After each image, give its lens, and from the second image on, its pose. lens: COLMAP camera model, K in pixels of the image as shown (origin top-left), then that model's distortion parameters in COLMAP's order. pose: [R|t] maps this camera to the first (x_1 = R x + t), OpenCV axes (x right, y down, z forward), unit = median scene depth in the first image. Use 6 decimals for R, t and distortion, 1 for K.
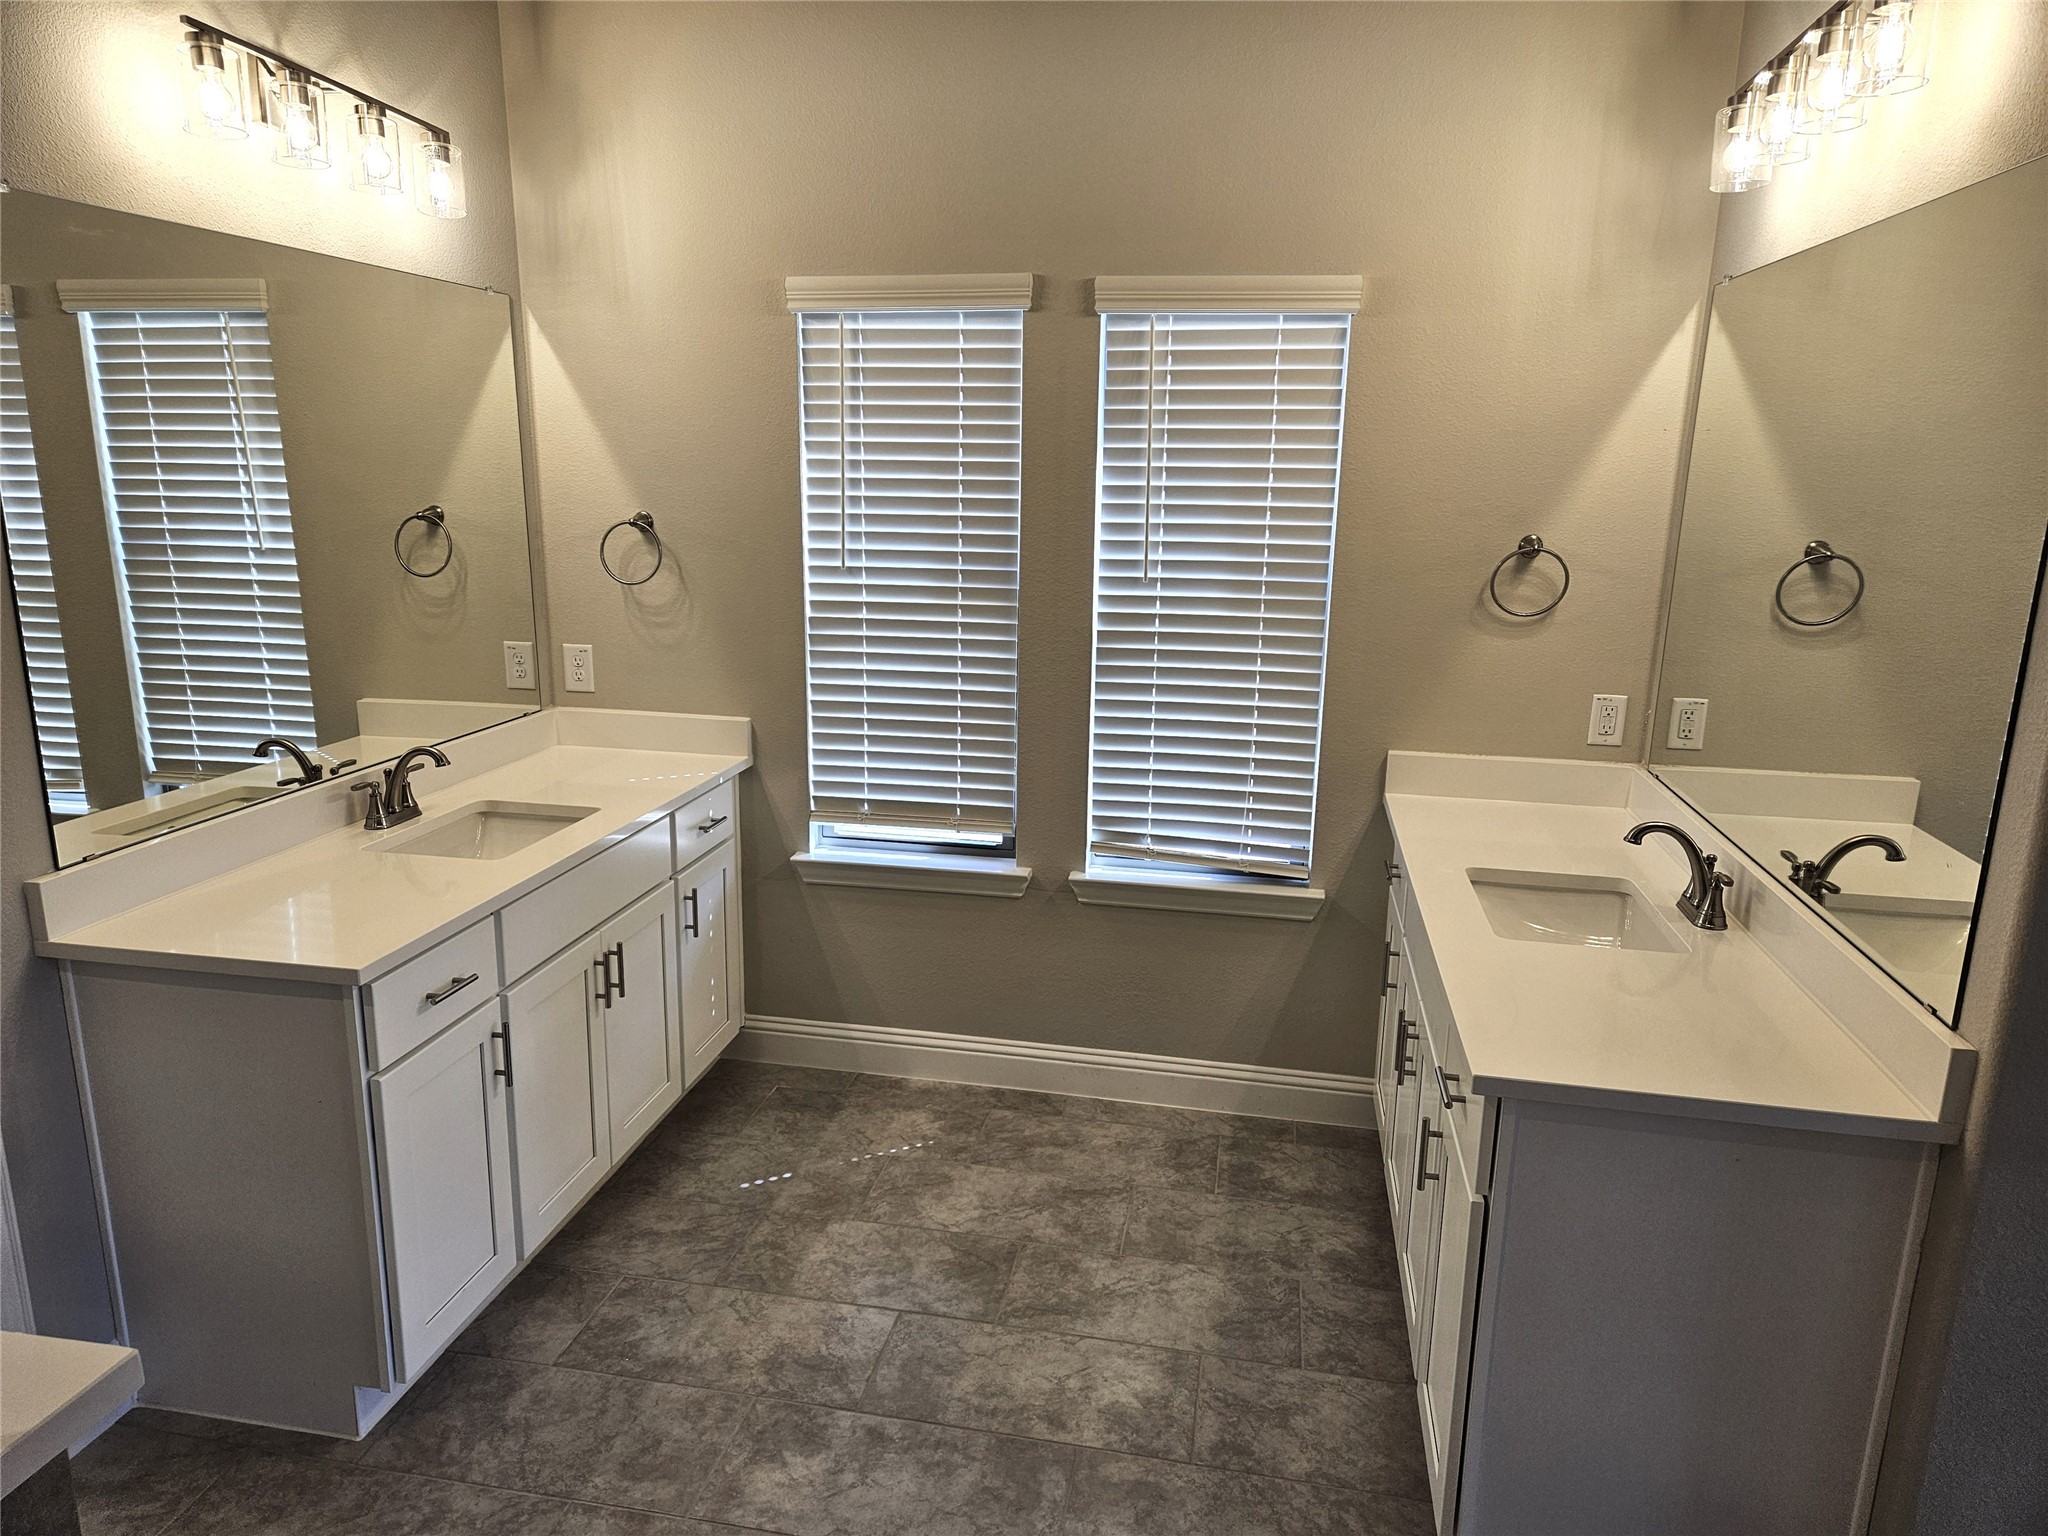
lens RADIAL K [[1372.7, 0, 1002.5], [0, 1372.7, 789.1], [0, 0, 1]] dist [0.068337, -0.052194]
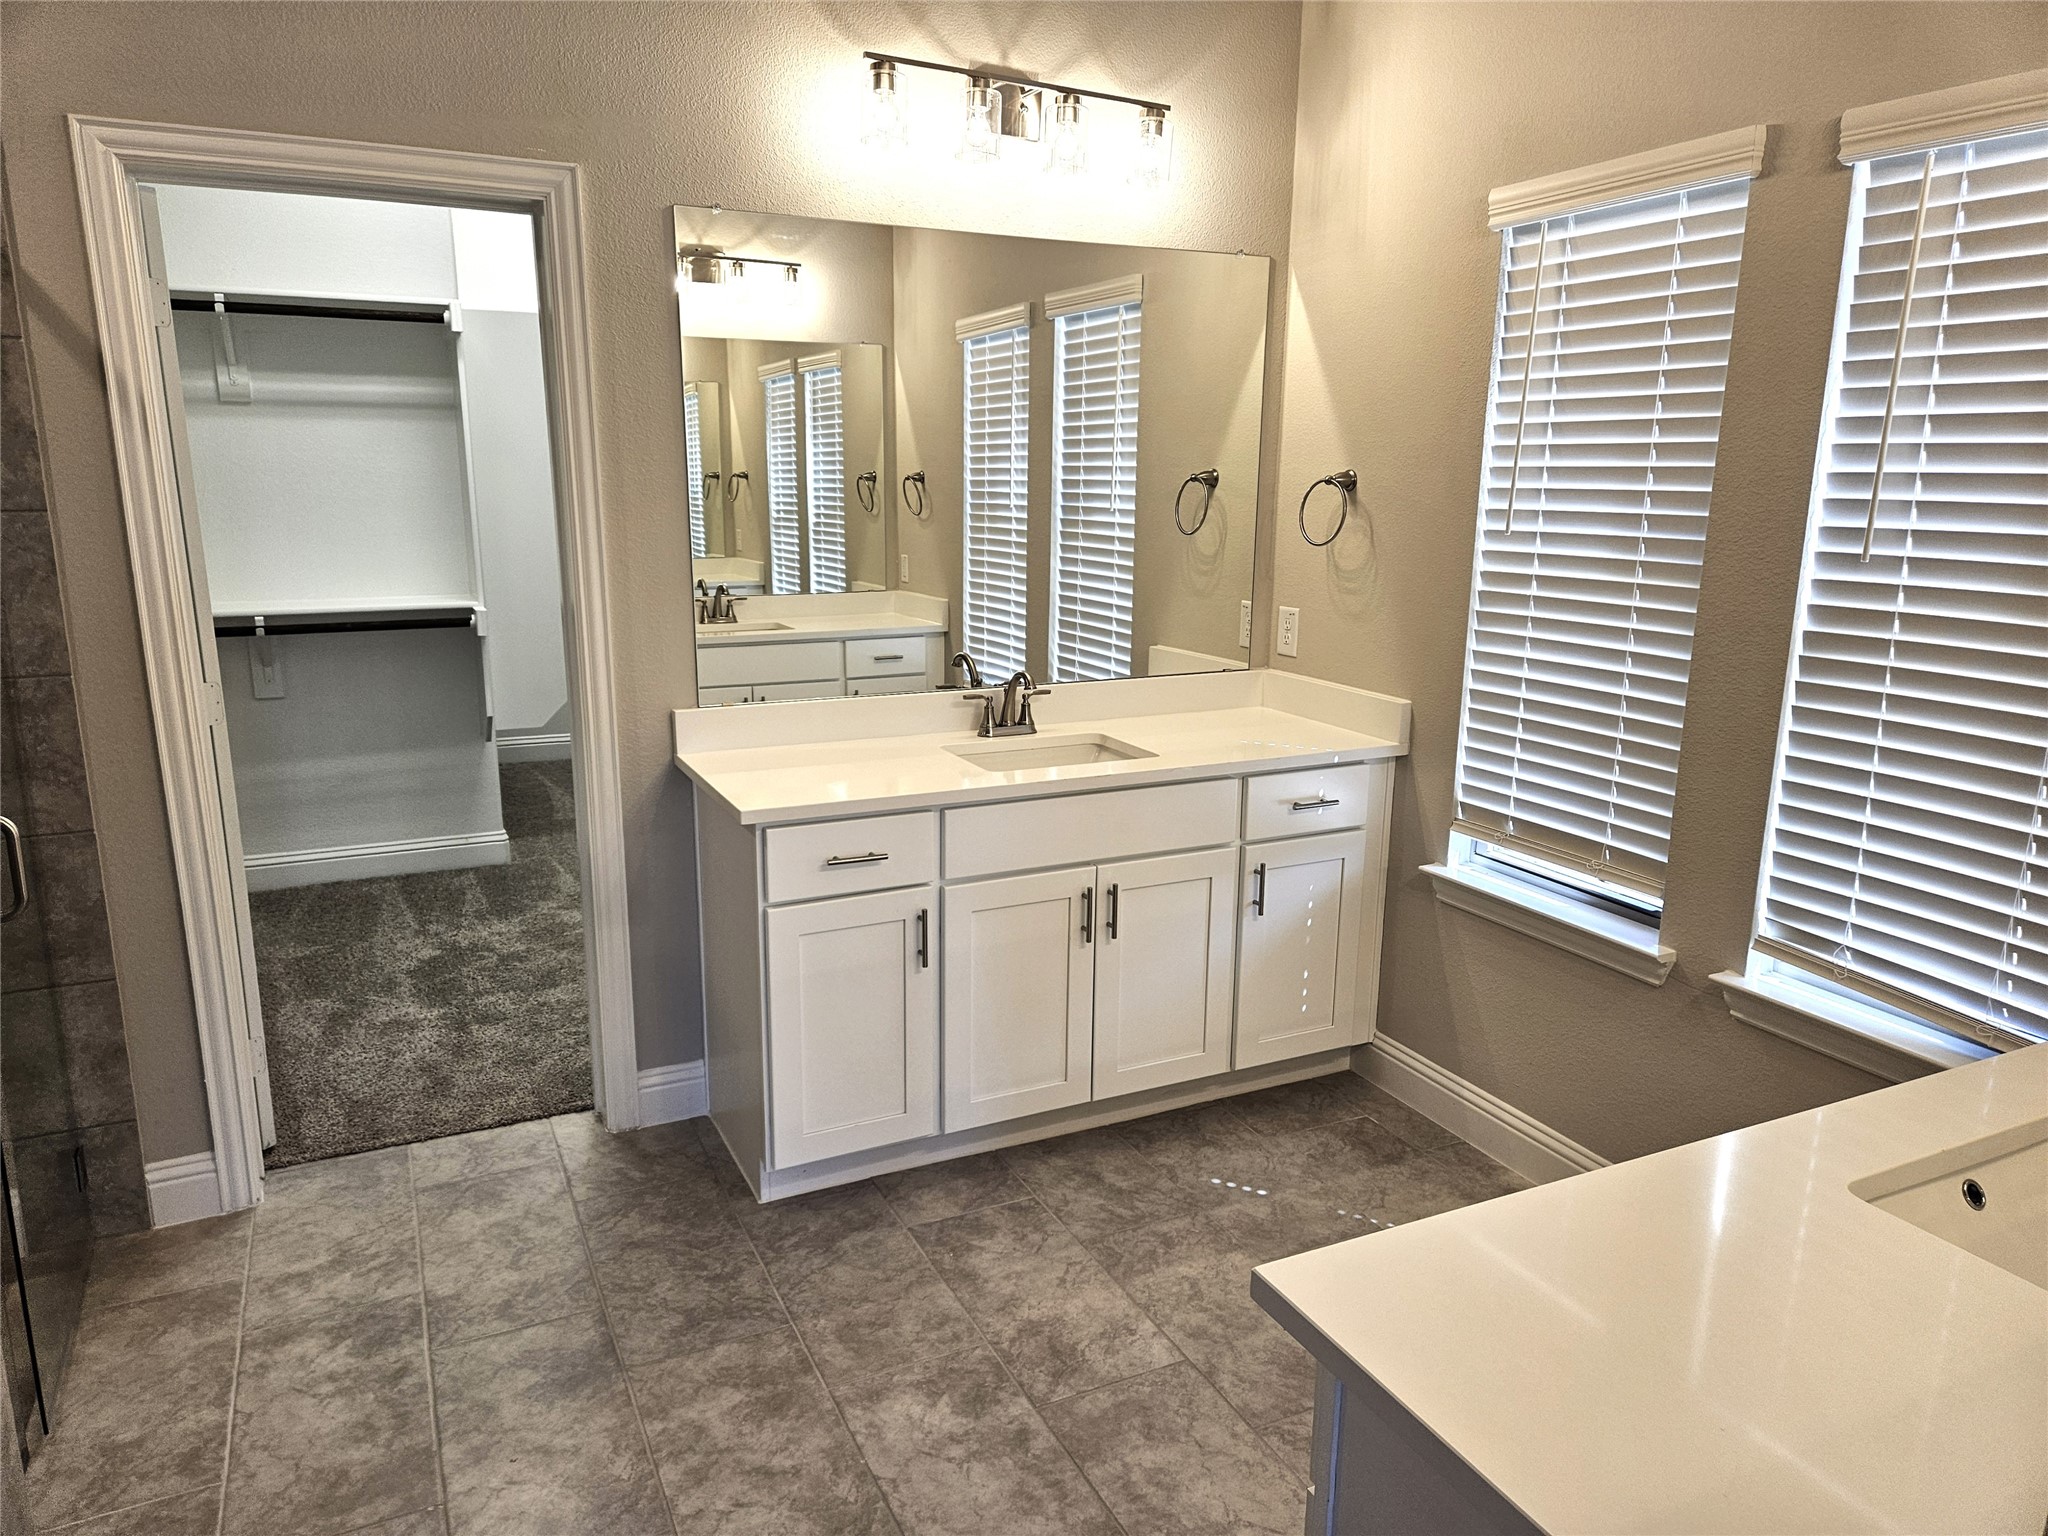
lens RADIAL K [[1372.7, 0, 1012.1], [0, 1372.7, 776.2], [0, 0, 1]] dist [0.068337, -0.052194]
pose [[0.595413, 0.169940, -0.785241, 0.396781], [-0.188227, 0.979678, 0.069296, -0.018691], [0.781060, 0.106544, 0.615300, 0.275268]]
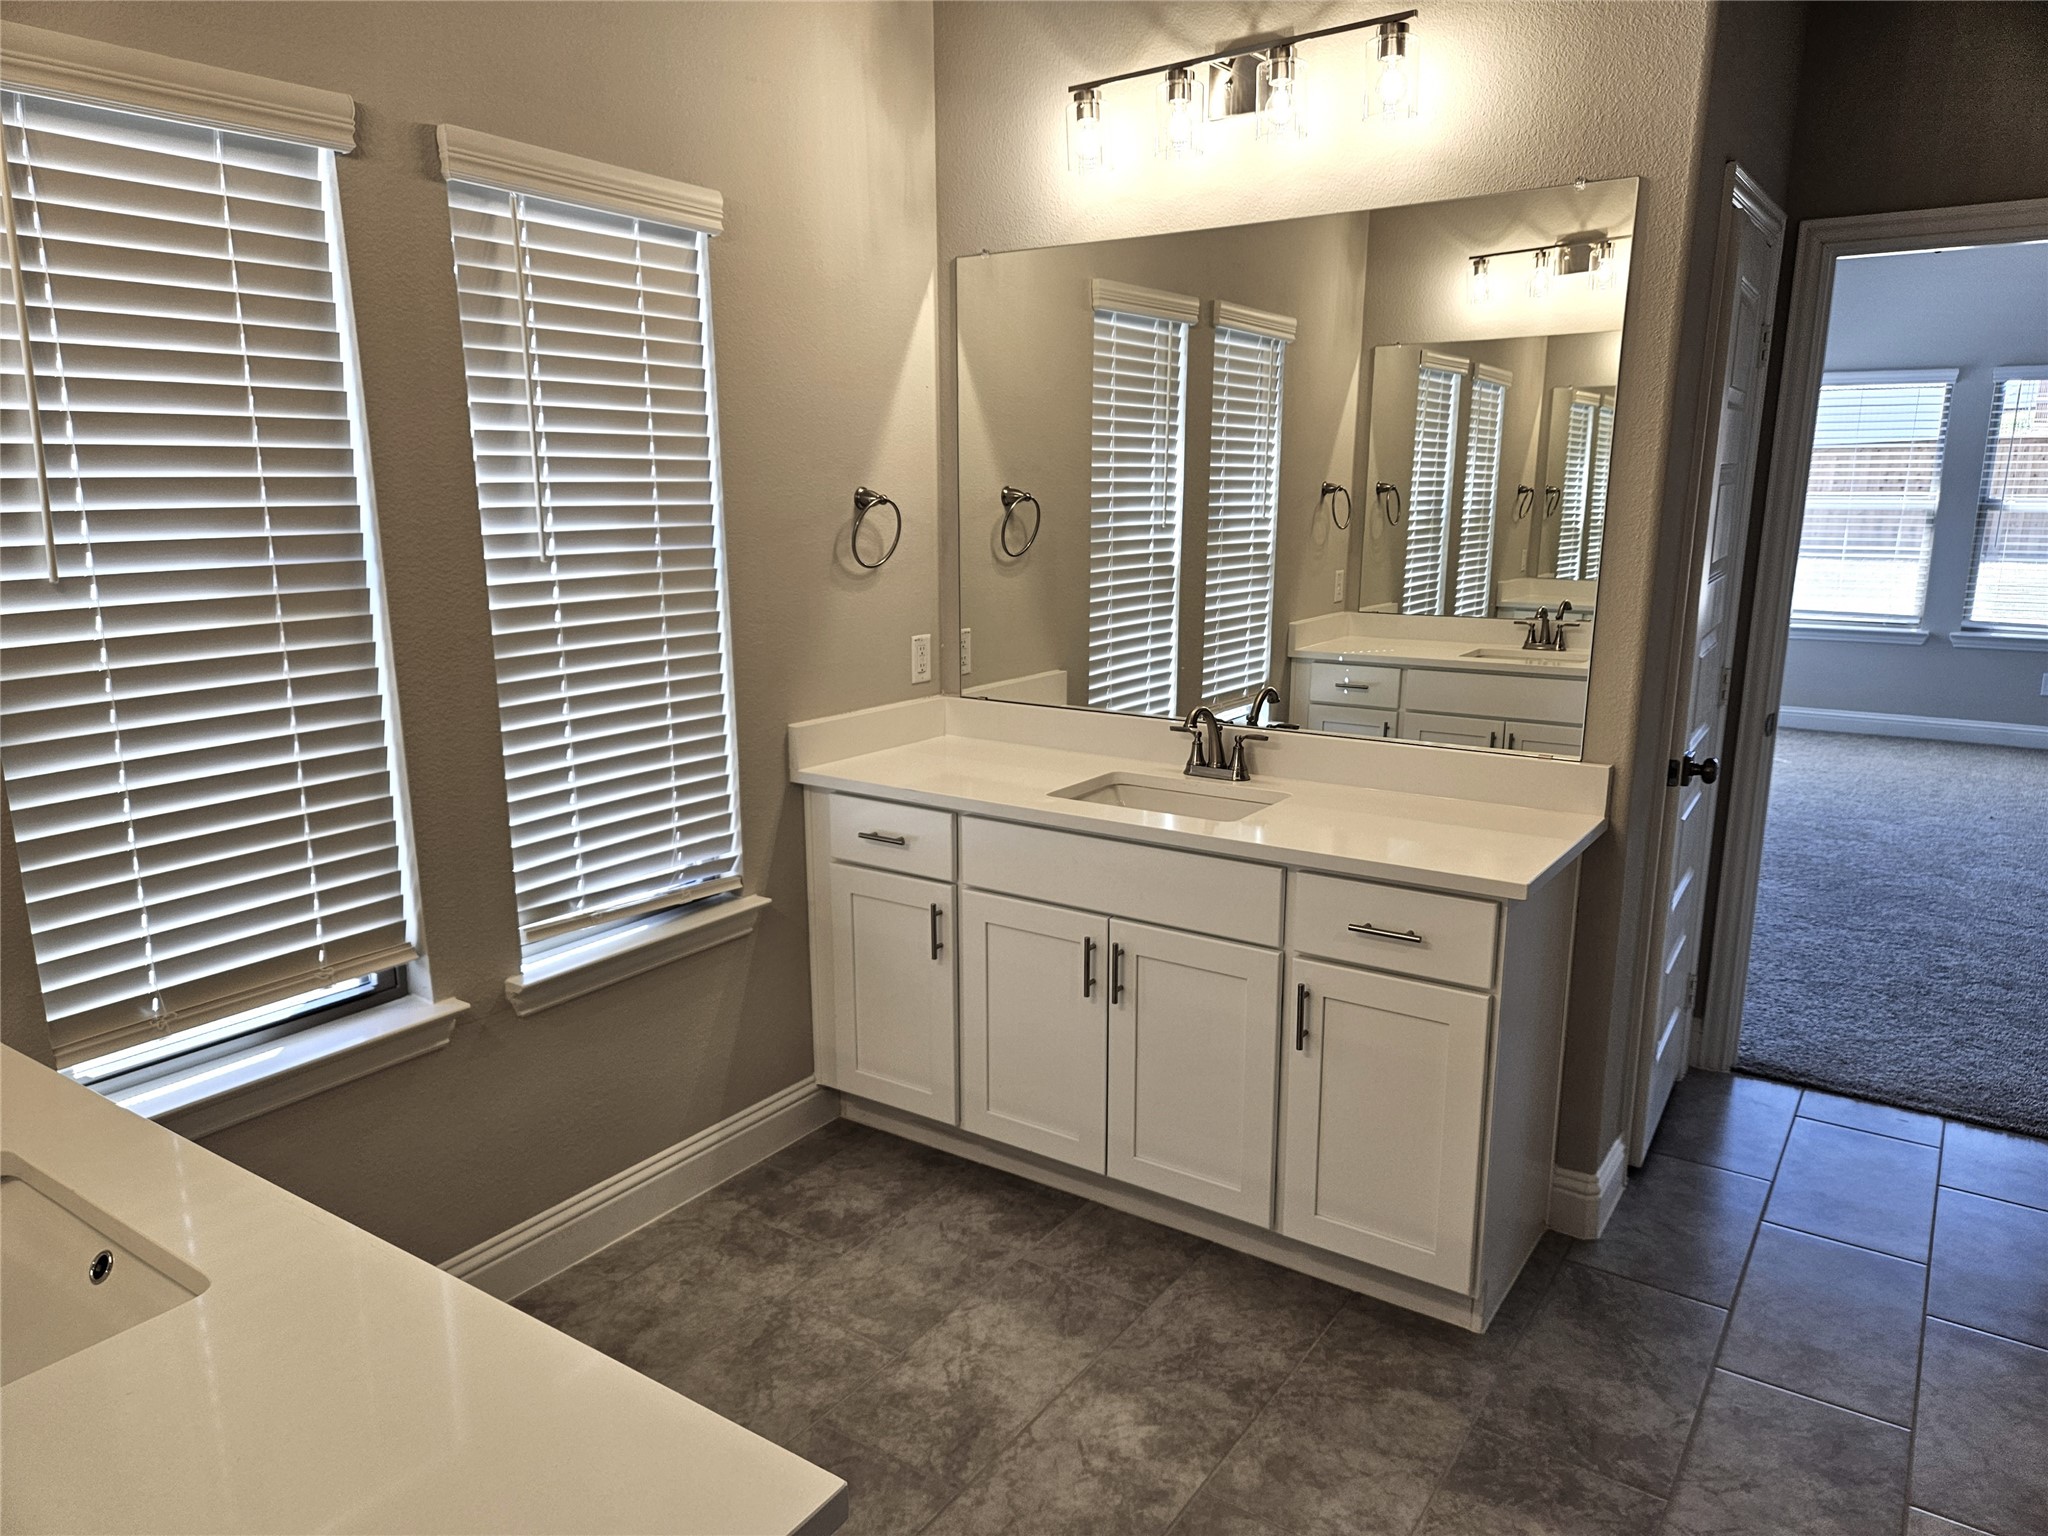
lens RADIAL K [[1372.7, 0, 1059.7], [0, 1372.7, 785.7], [0, 0, 1]] dist [0.068337, -0.052194]
pose [[0.382559, -0.218971, 0.897608, -0.483857], [0.219145, 0.965292, 0.142082, -0.079450], [-0.897565, 0.142352, 0.417268, 0.454483]]
